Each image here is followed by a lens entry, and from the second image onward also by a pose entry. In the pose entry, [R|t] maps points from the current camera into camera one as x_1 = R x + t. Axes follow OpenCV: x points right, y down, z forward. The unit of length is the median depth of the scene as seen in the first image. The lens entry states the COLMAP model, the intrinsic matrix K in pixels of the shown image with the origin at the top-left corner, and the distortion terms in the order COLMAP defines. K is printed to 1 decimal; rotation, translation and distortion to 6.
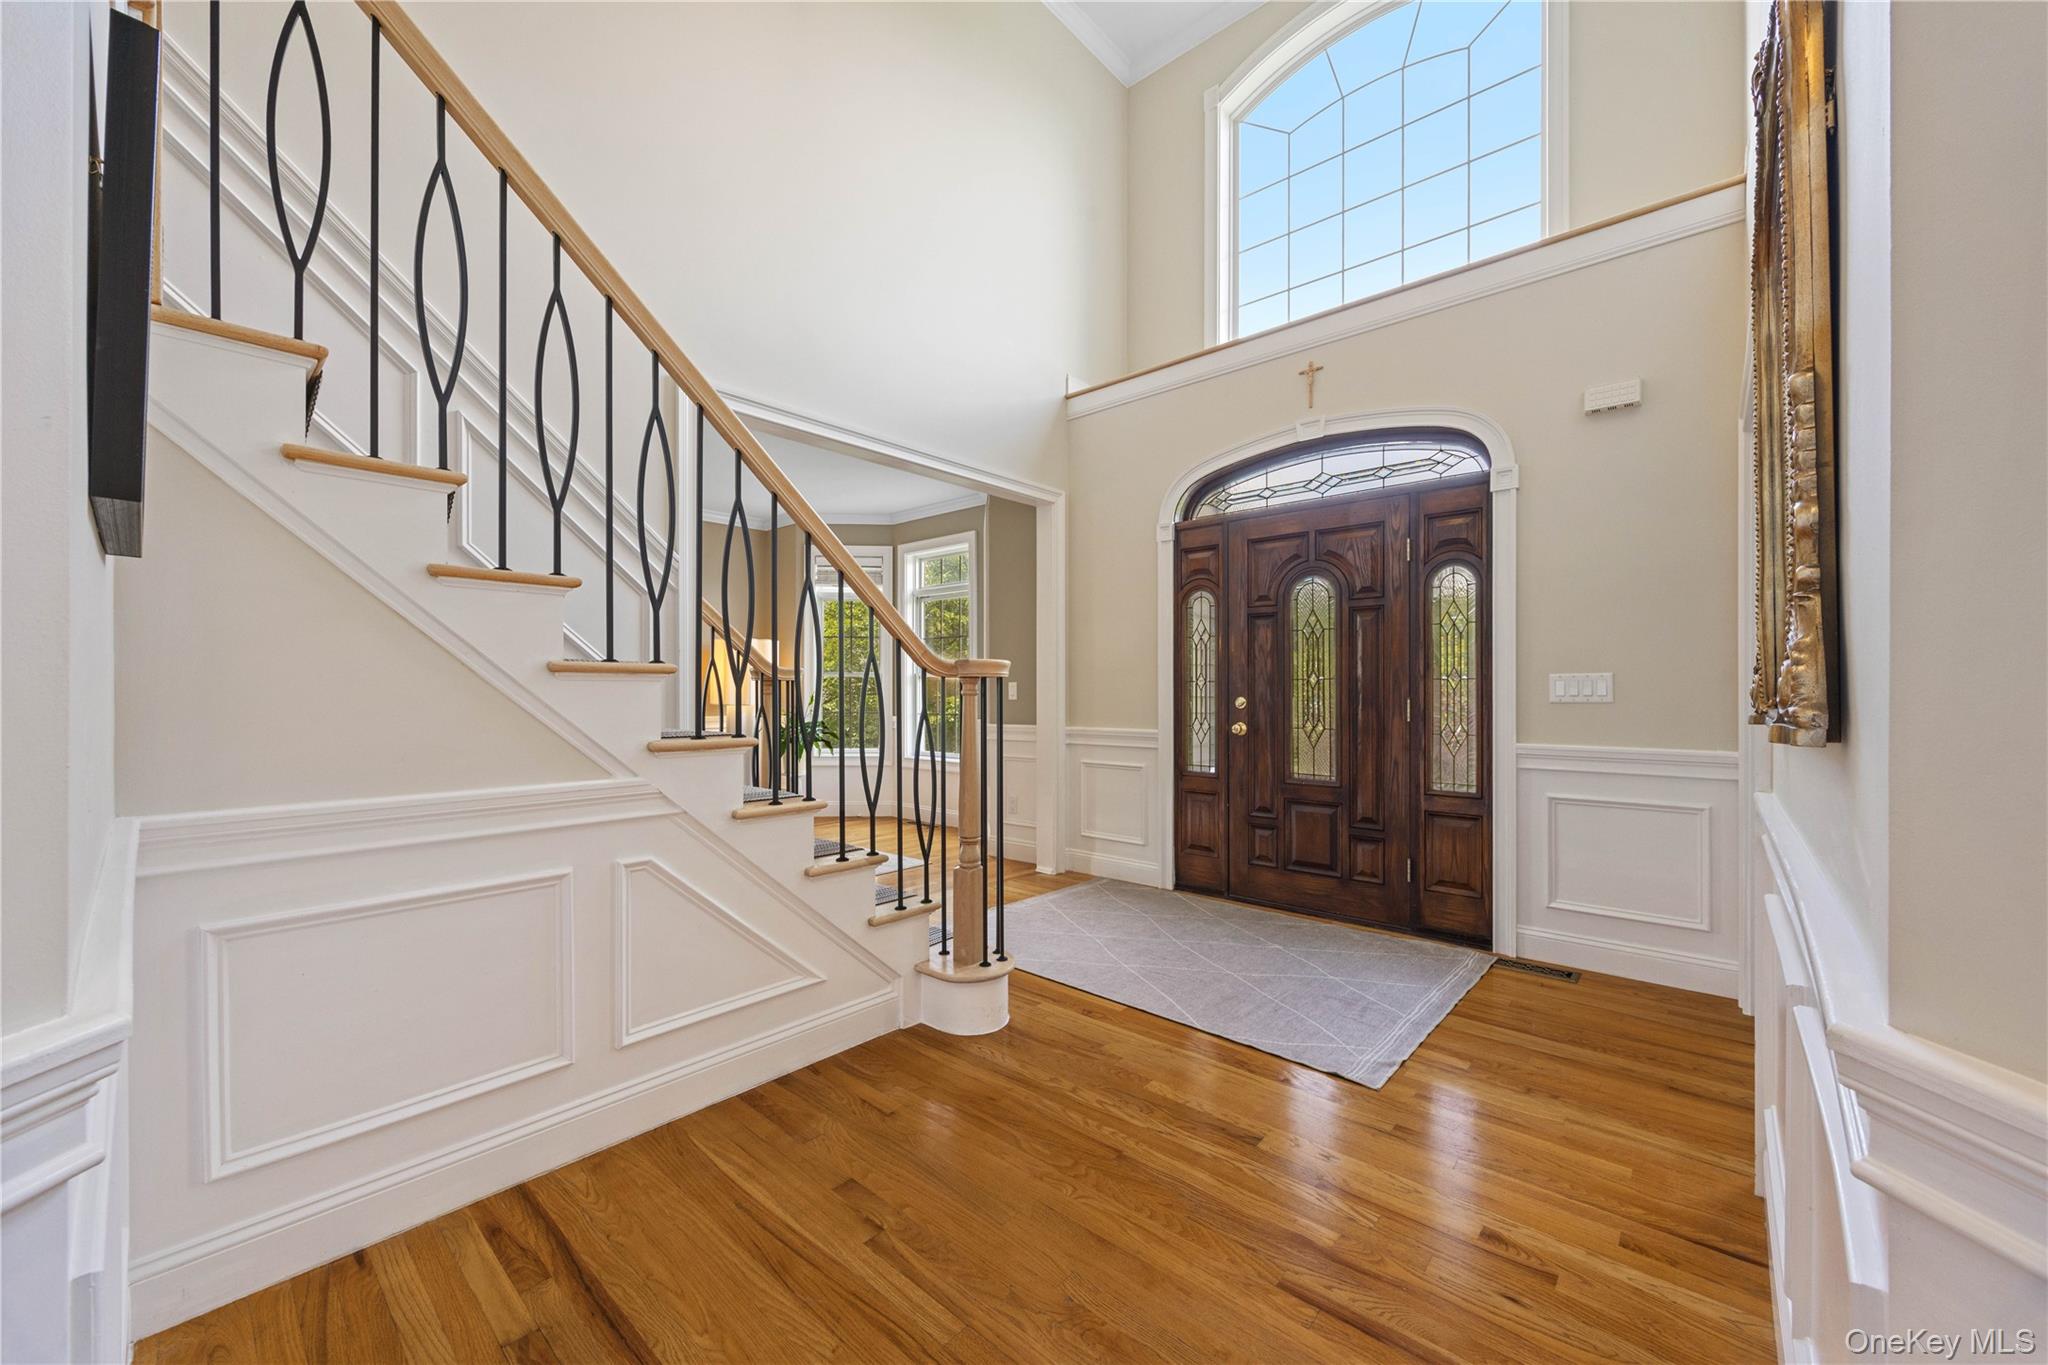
lens RADIAL K [[780.3, 0, 1018.0], [0, 780.3, 687.9], [0, 0, 1]] dist [-0.000269, -0.000257]
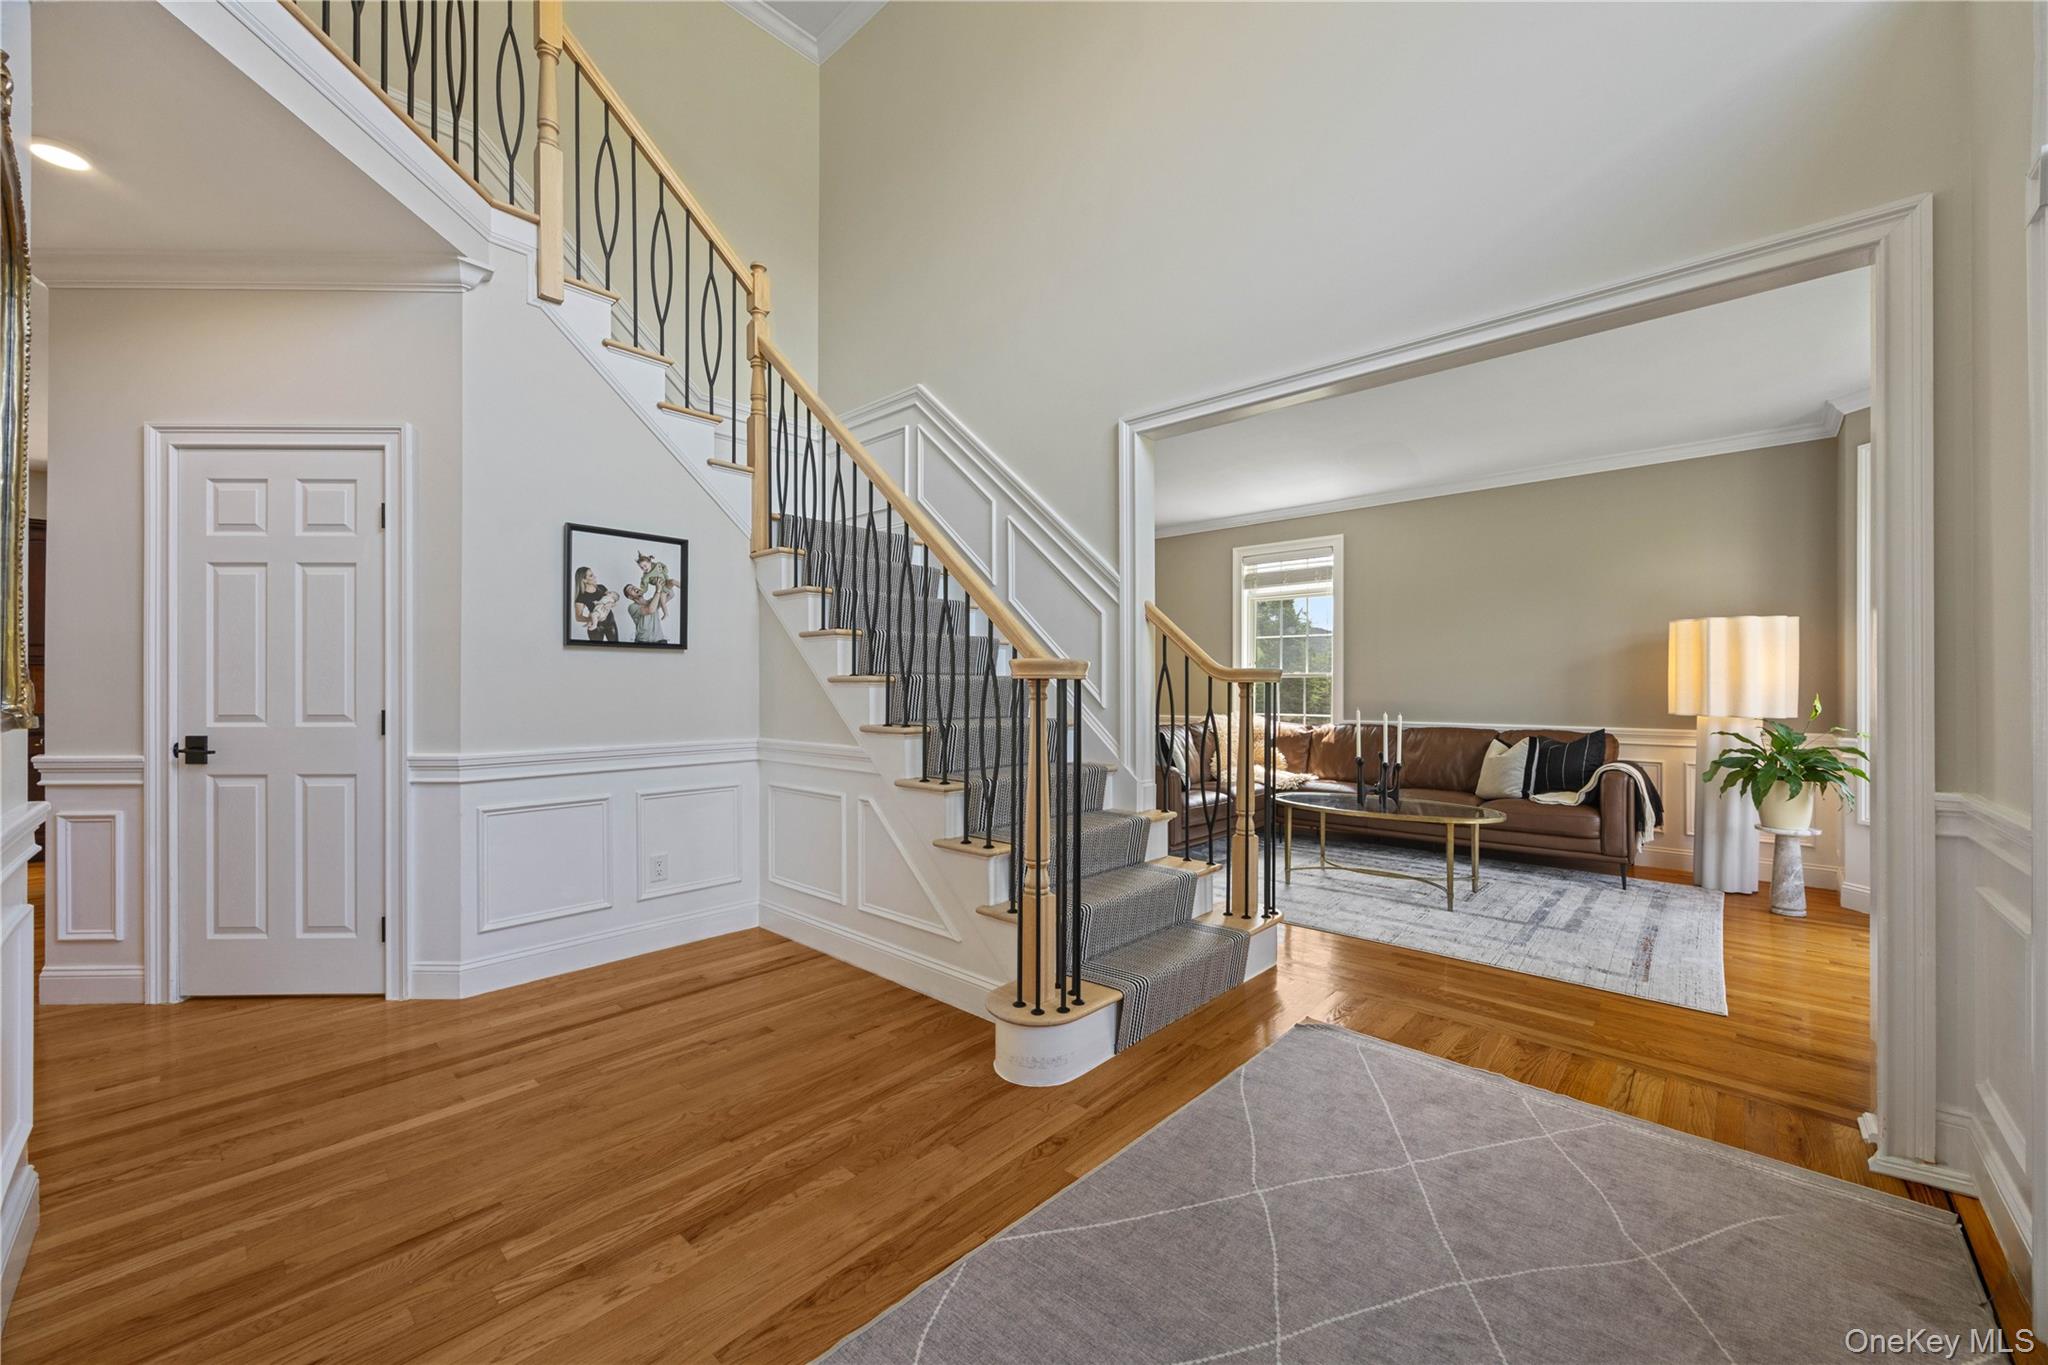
lens RADIAL K [[780.3, 0, 1017.9], [0, 780.3, 681.4], [0, 0, 1]] dist [-0.000269, -0.000257]
pose [[-0.007645, -0.003932, -0.999963, 0.985939], [0.000113, 0.999992, -0.003933, -0.010582], [0.999971, -0.000143, -0.007644, 1.171948]]
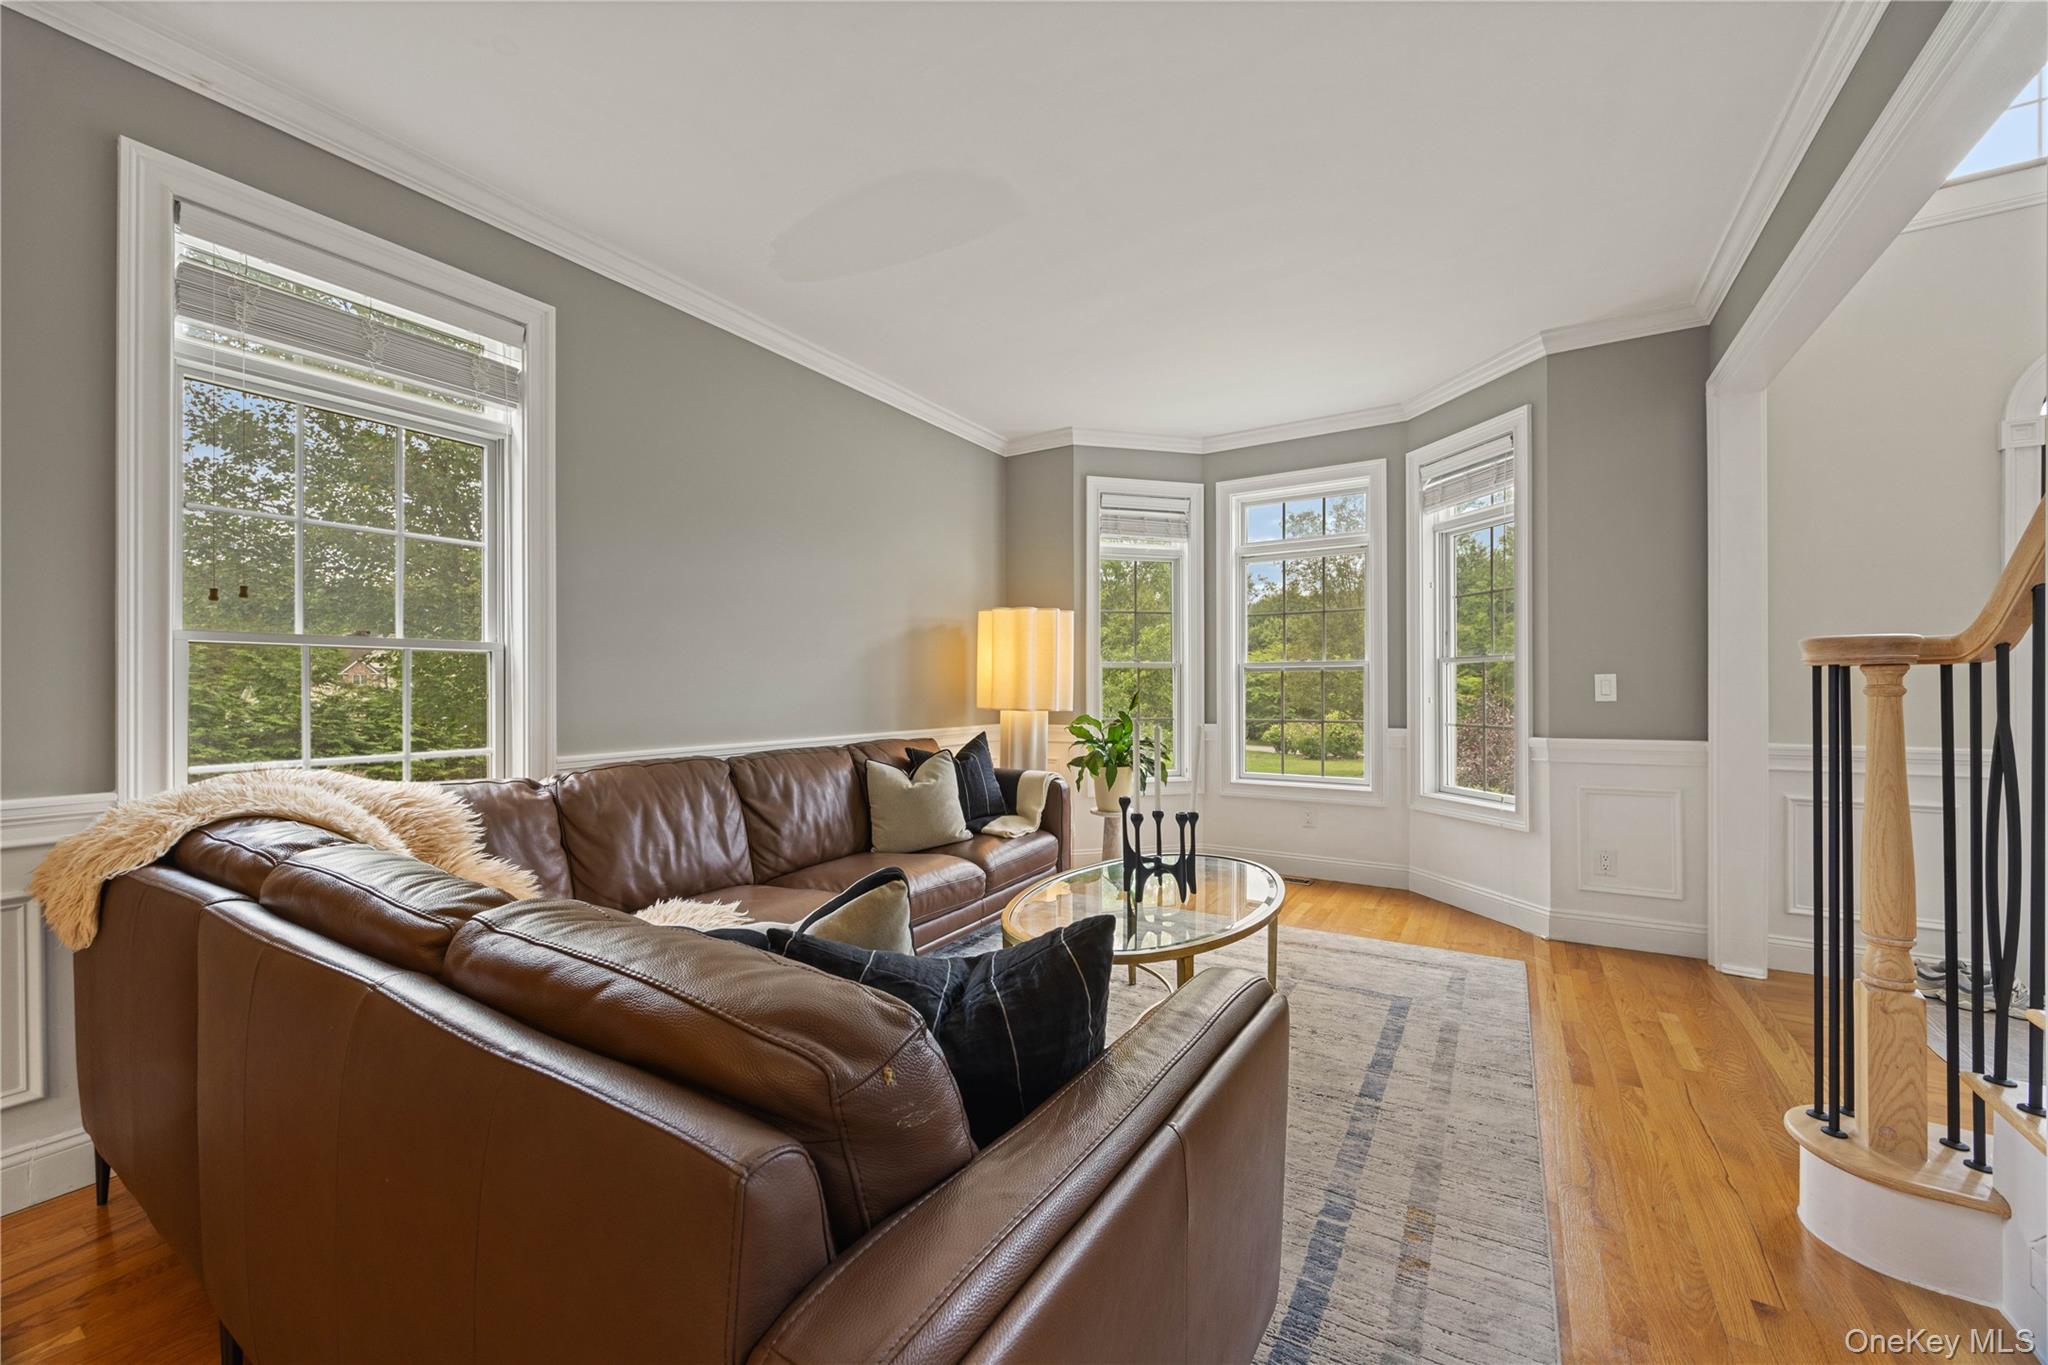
lens RADIAL K [[780.3, 0, 1027.3], [0, 780.3, 687.0], [0, 0, 1]] dist [-0.000269, -0.000257]
pose [[0.984084, 0.000513, 0.177702, -1.426732], [0.000275, 0.999990, -0.004407, 0.020128], [-0.177702, 0.004386, 0.984074, 1.049405]]
